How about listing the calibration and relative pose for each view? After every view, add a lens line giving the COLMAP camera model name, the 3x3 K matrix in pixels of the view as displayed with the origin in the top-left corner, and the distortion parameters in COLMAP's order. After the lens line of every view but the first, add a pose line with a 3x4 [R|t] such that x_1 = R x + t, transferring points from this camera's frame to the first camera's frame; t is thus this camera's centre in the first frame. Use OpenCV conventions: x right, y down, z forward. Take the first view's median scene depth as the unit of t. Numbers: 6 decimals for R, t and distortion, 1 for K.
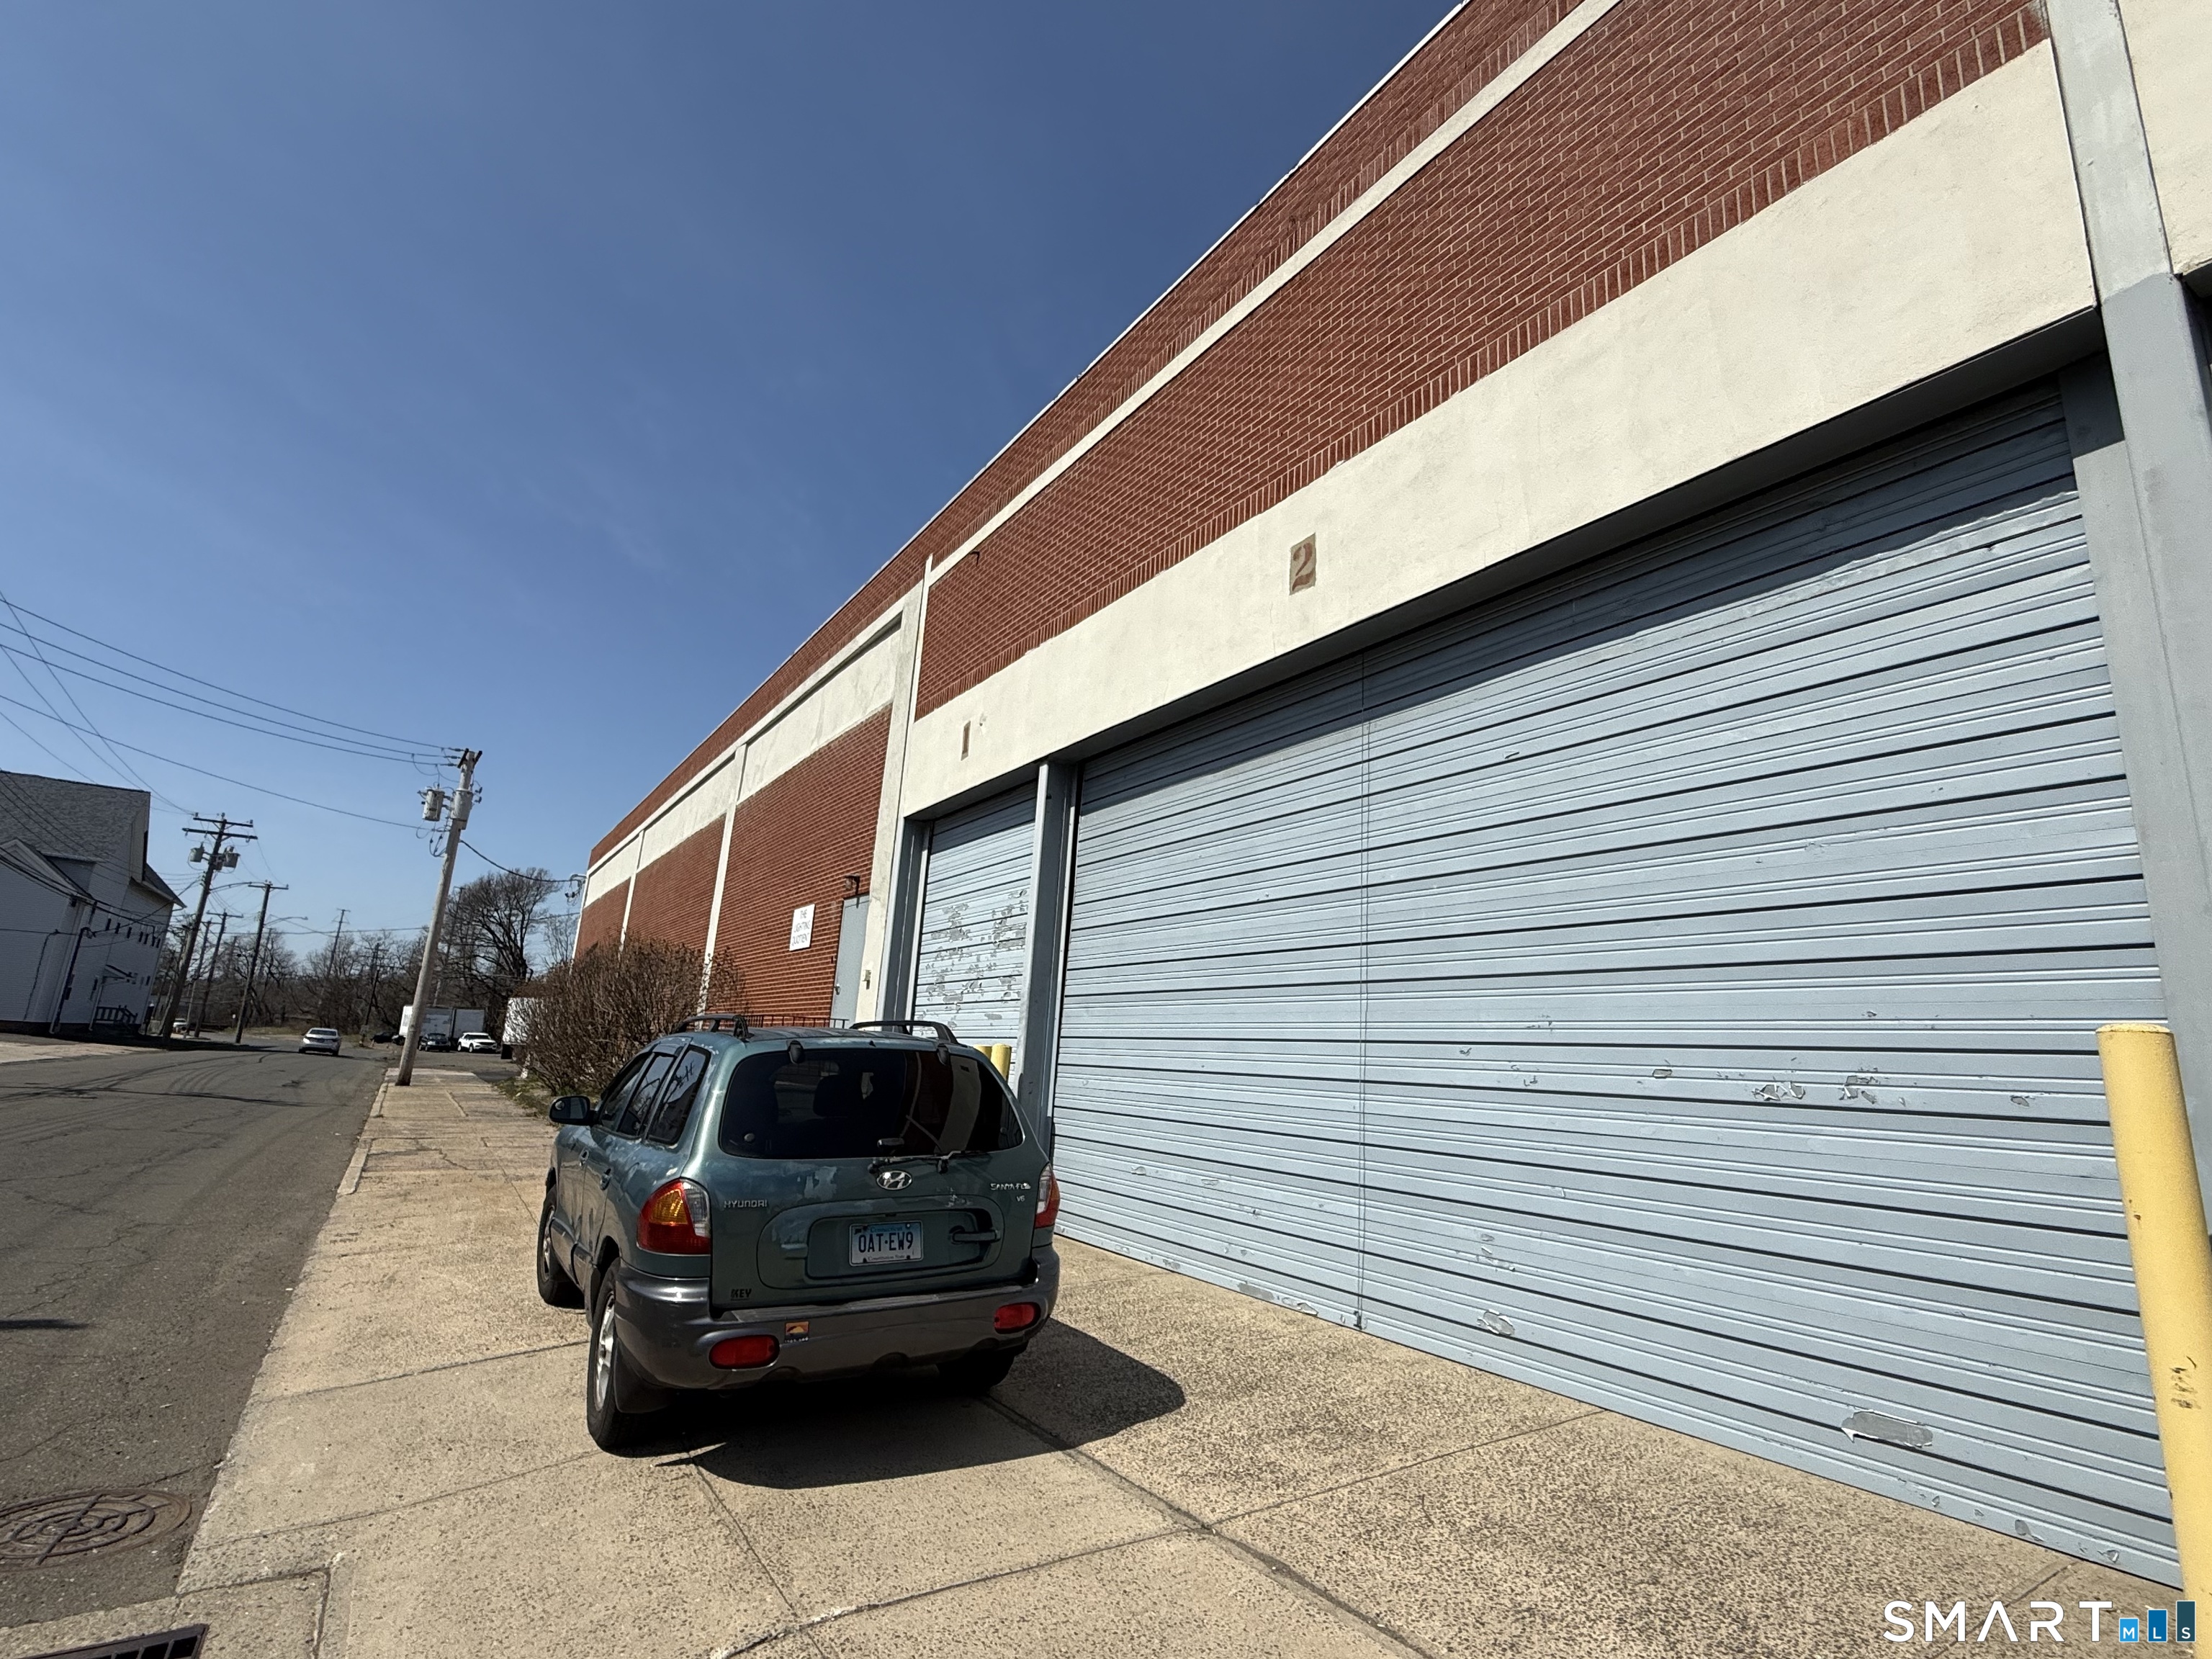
lens RADIAL K [[1061.7, 0, 1106.0], [0, 1061.7, 829.5], [0, 0, 1]] dist [0.000148, -0.000458]
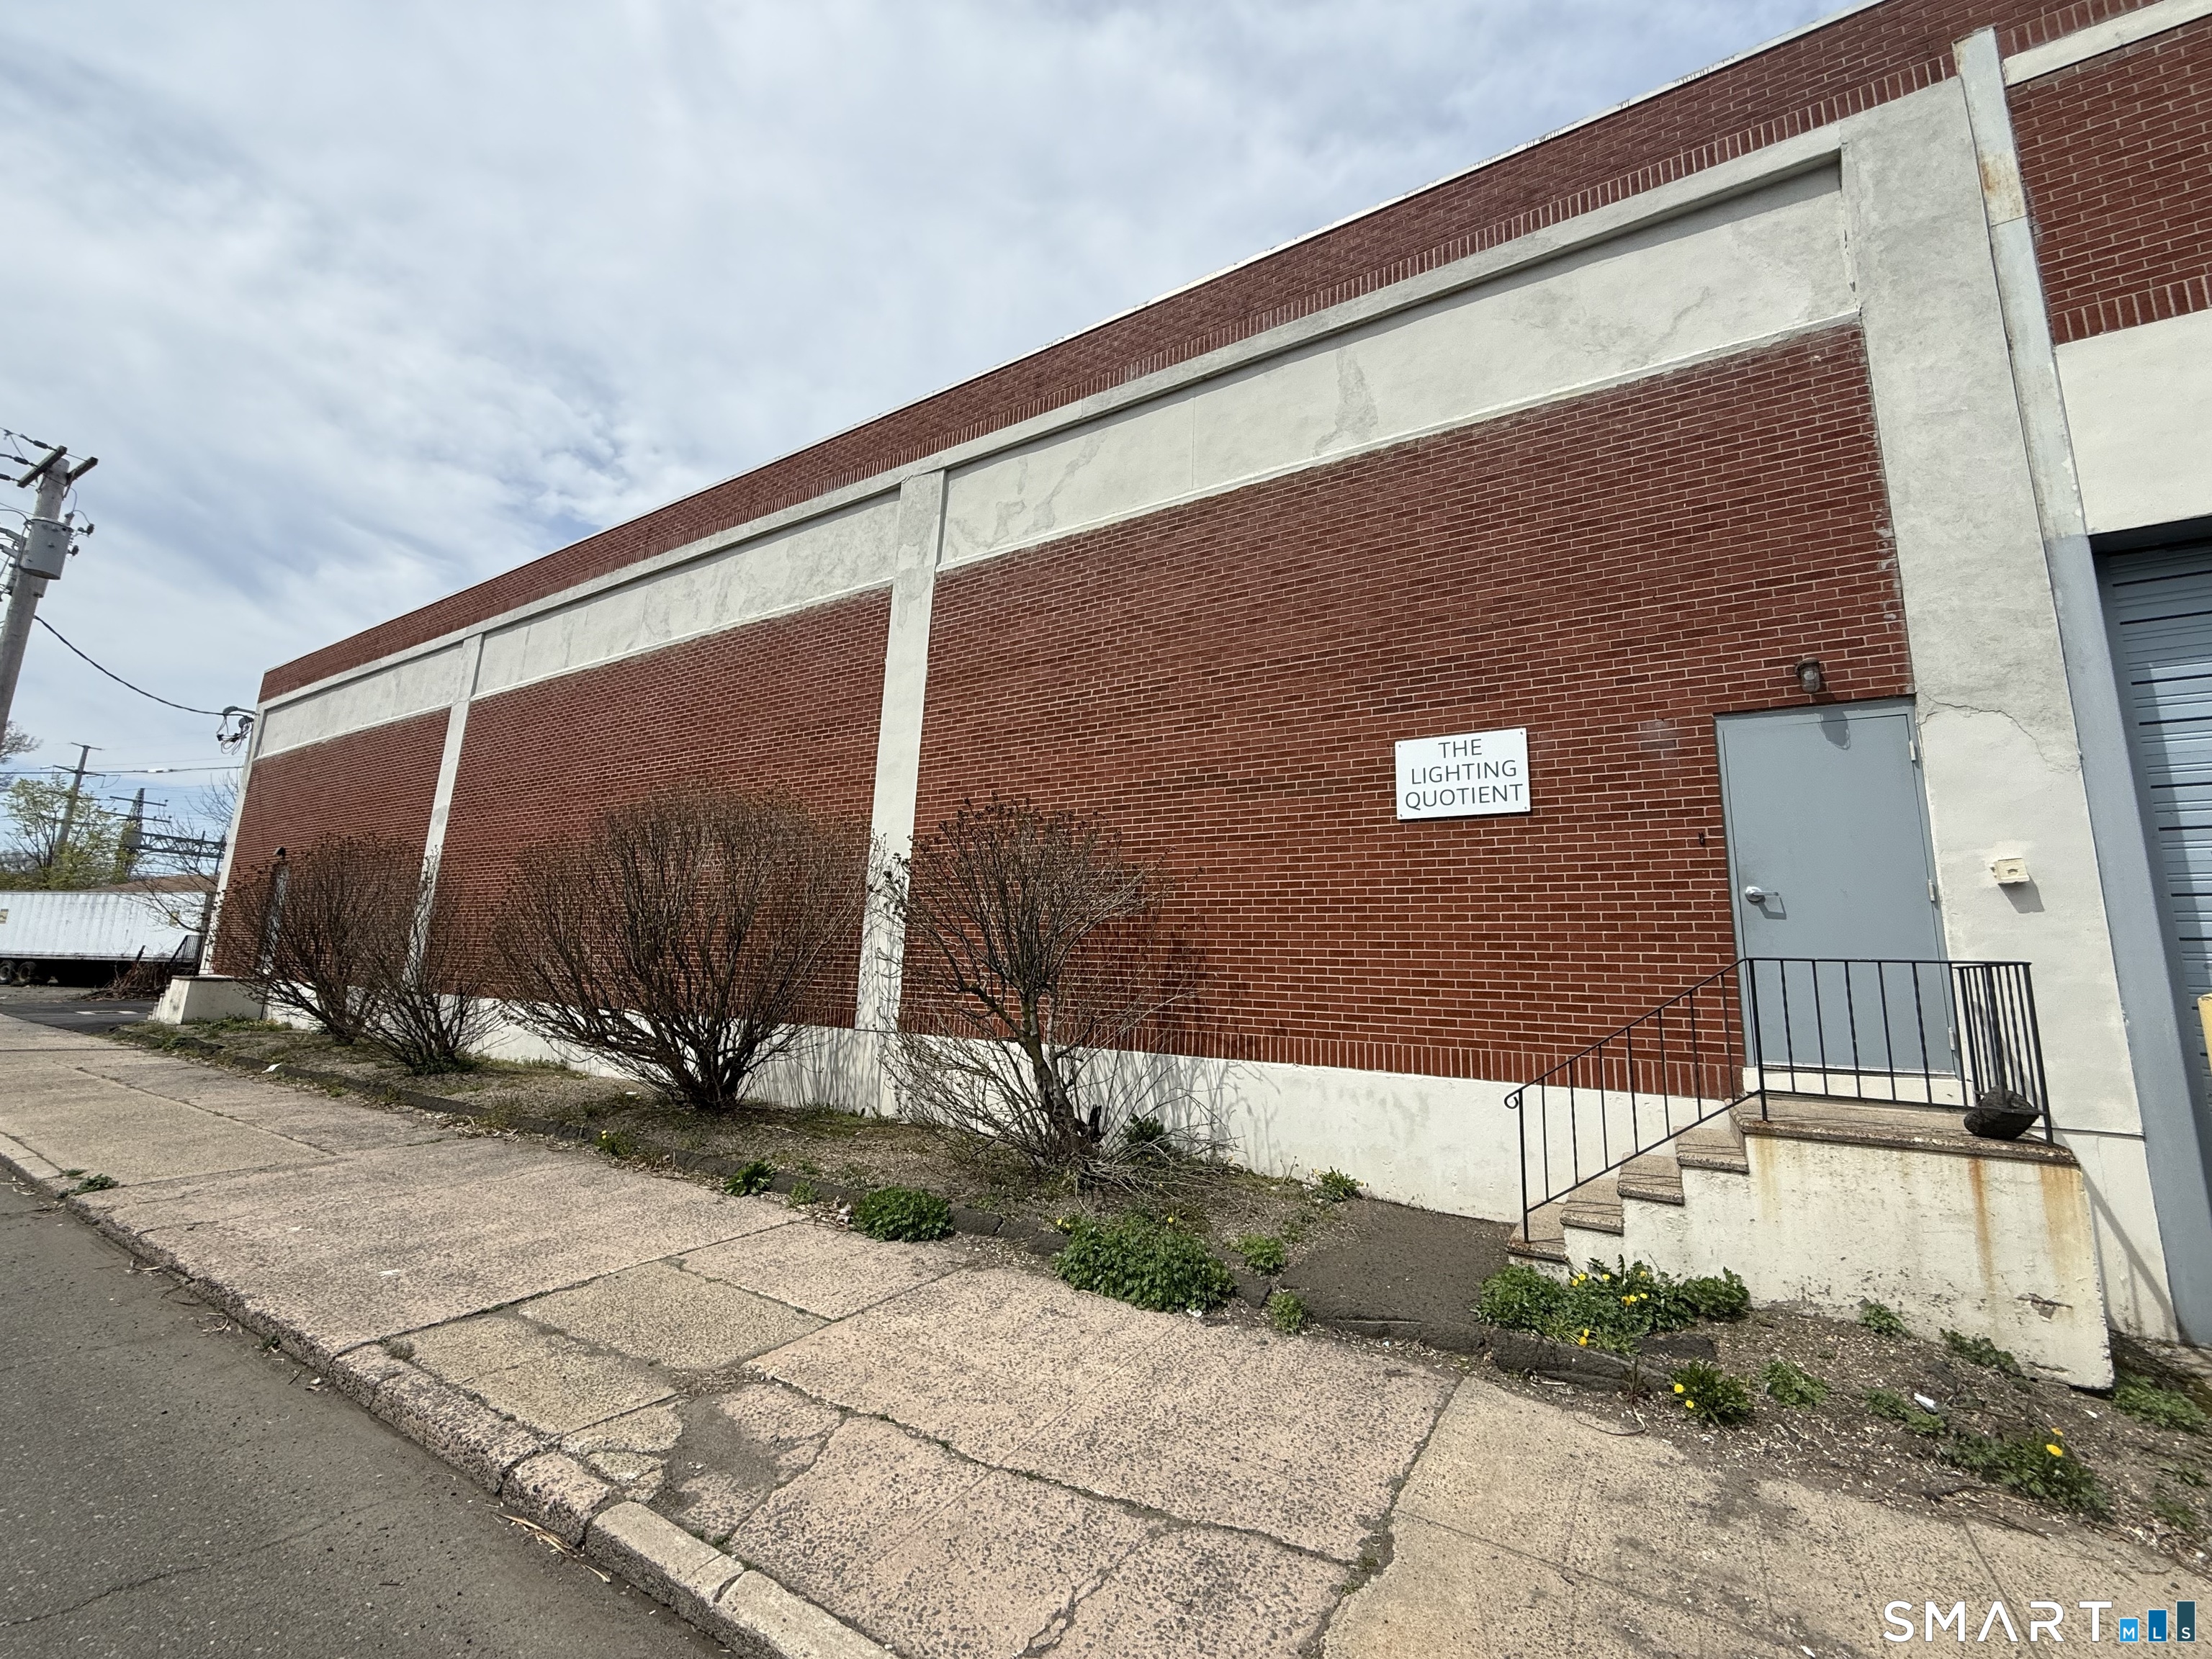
lens RADIAL K [[907.6, 0, 1106.0], [0, 907.6, 829.5], [0, 0, 1]] dist [0.001125, 0.000111]
pose [[0.902977, 0.019067, 0.429266, -0.816446], [-0.061990, 0.994345, 0.086233, 0.118146], [-0.425194, -0.104476, 0.899052, 0.862854]]
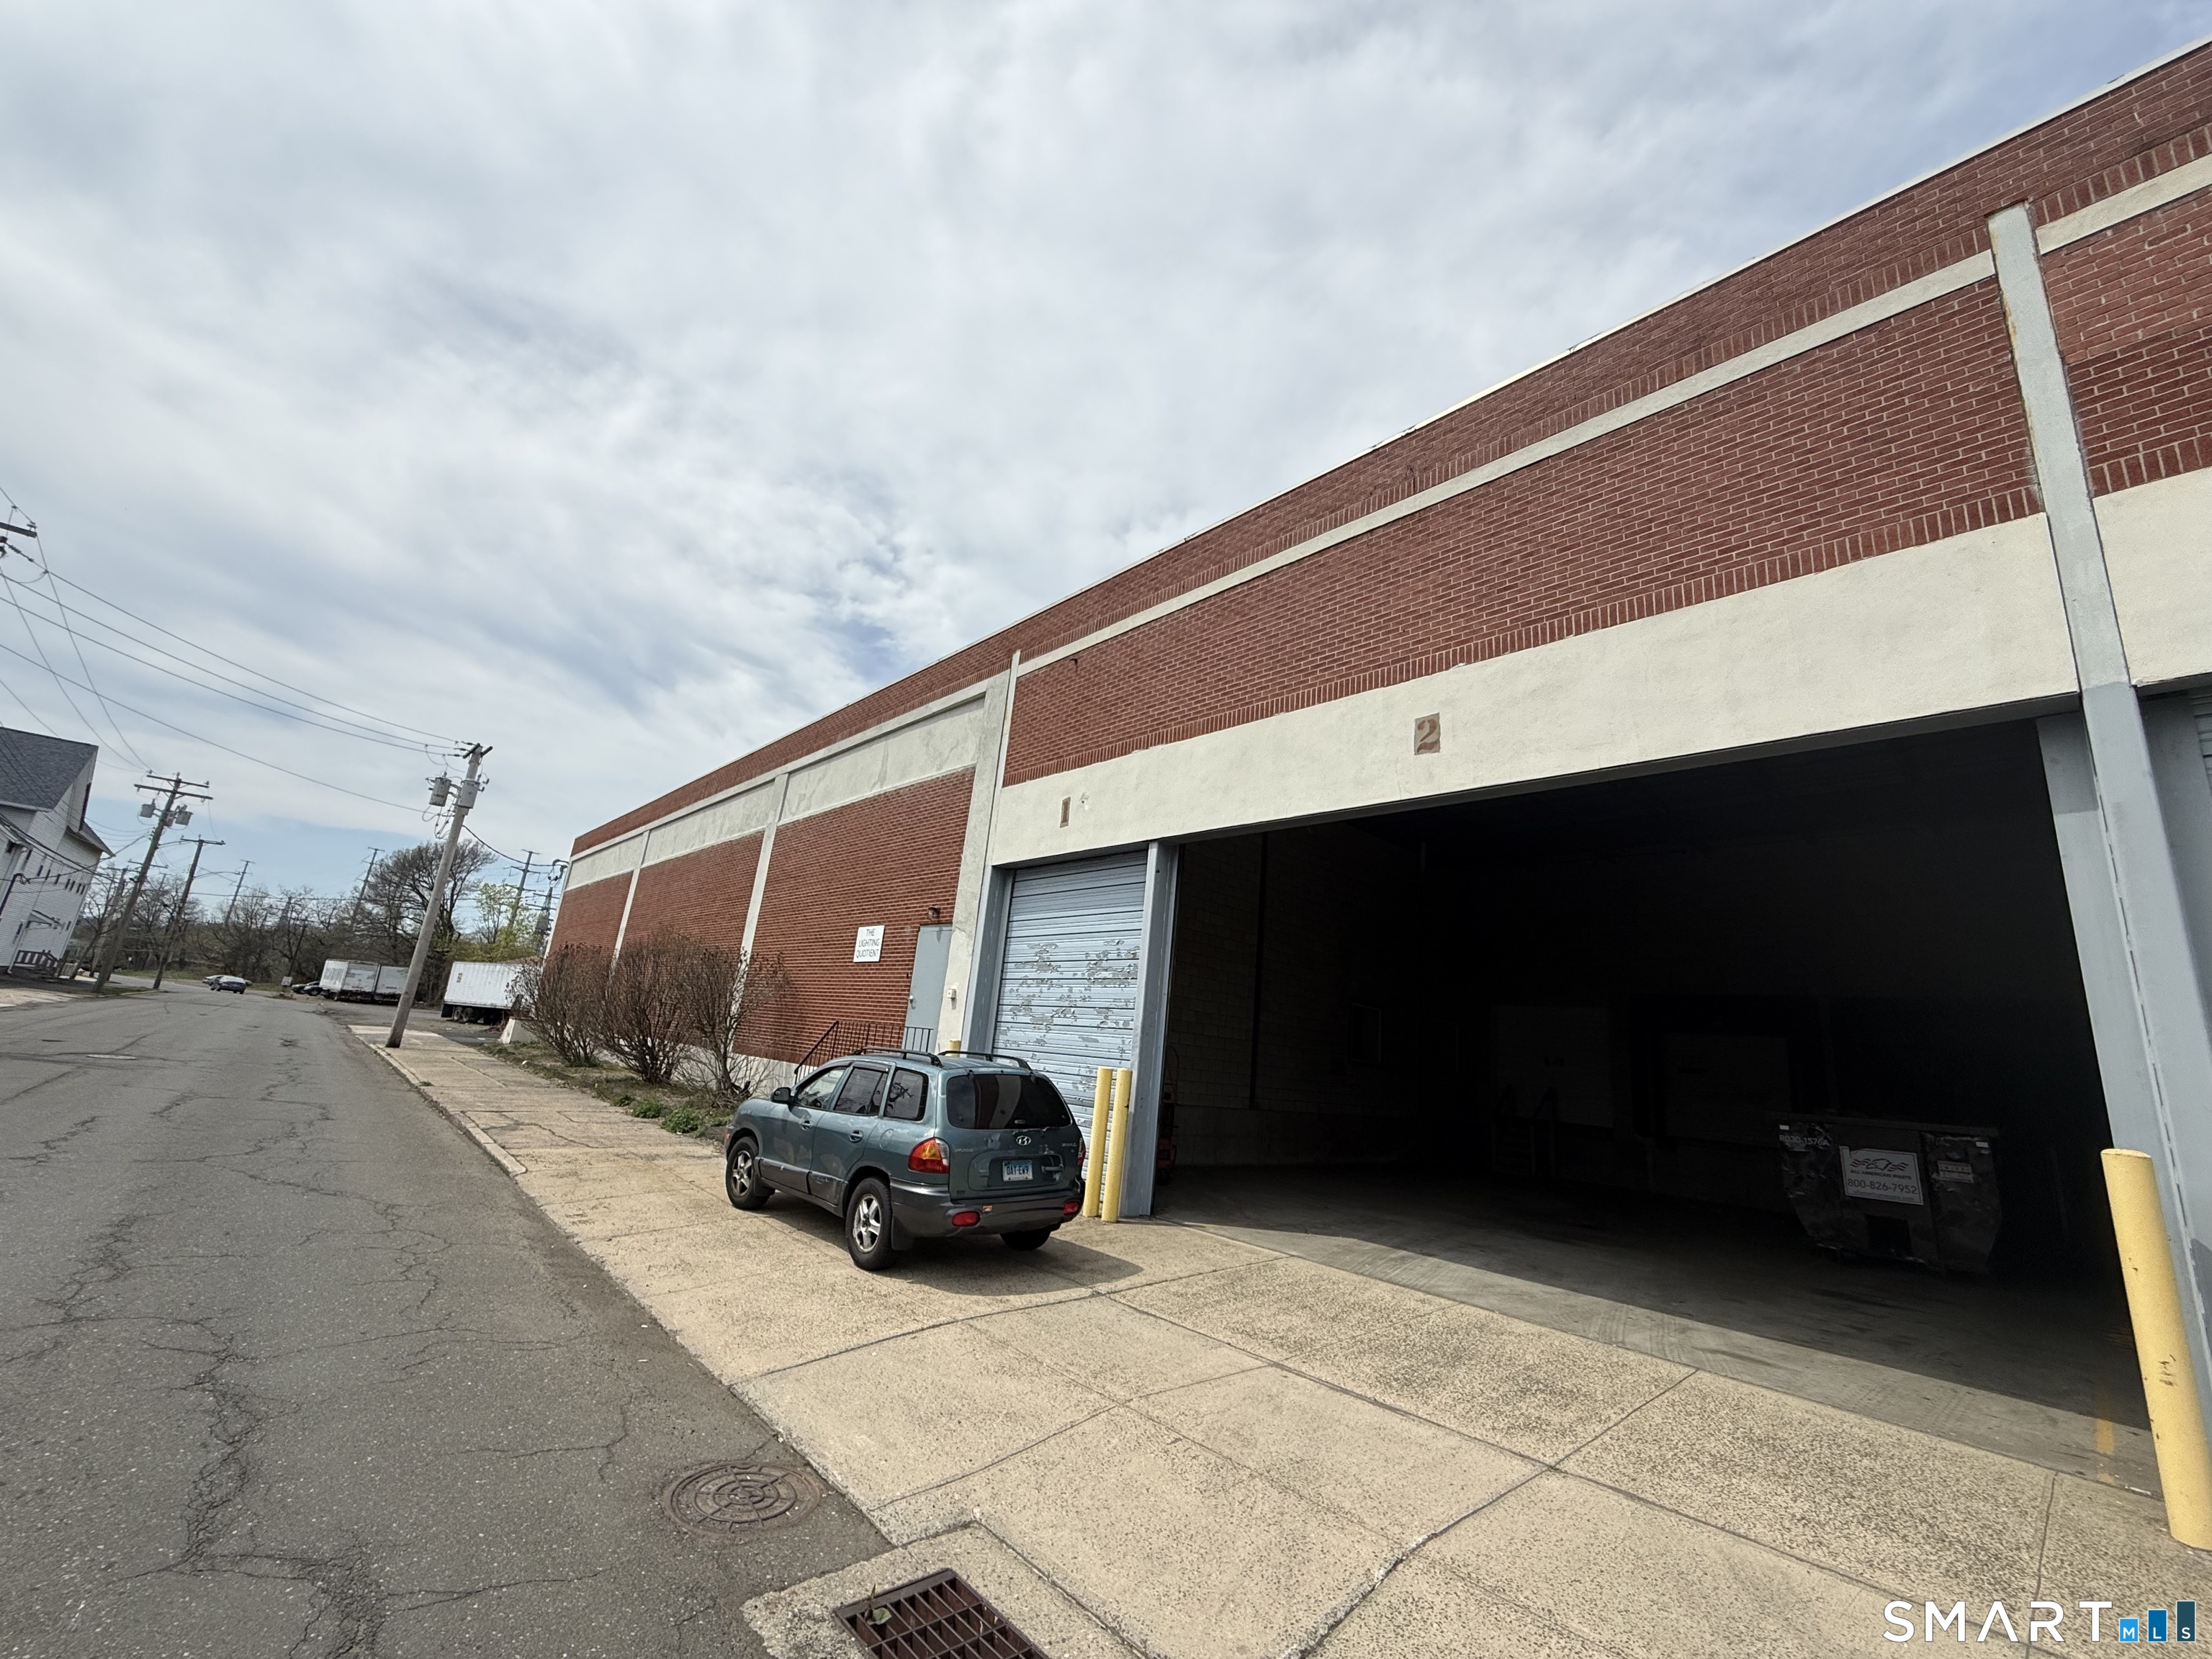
lens RADIAL K [[895.7, 0, 1106.0], [0, 895.7, 829.5], [0, 0, 1]] dist [-0.000224, -0.000182]
pose [[0.986108, 0.074672, 0.148378, -0.235016], [-0.073026, 0.997193, -0.016517, -0.049071], [-0.149195, 0.005452, 0.988793, -0.043196]]
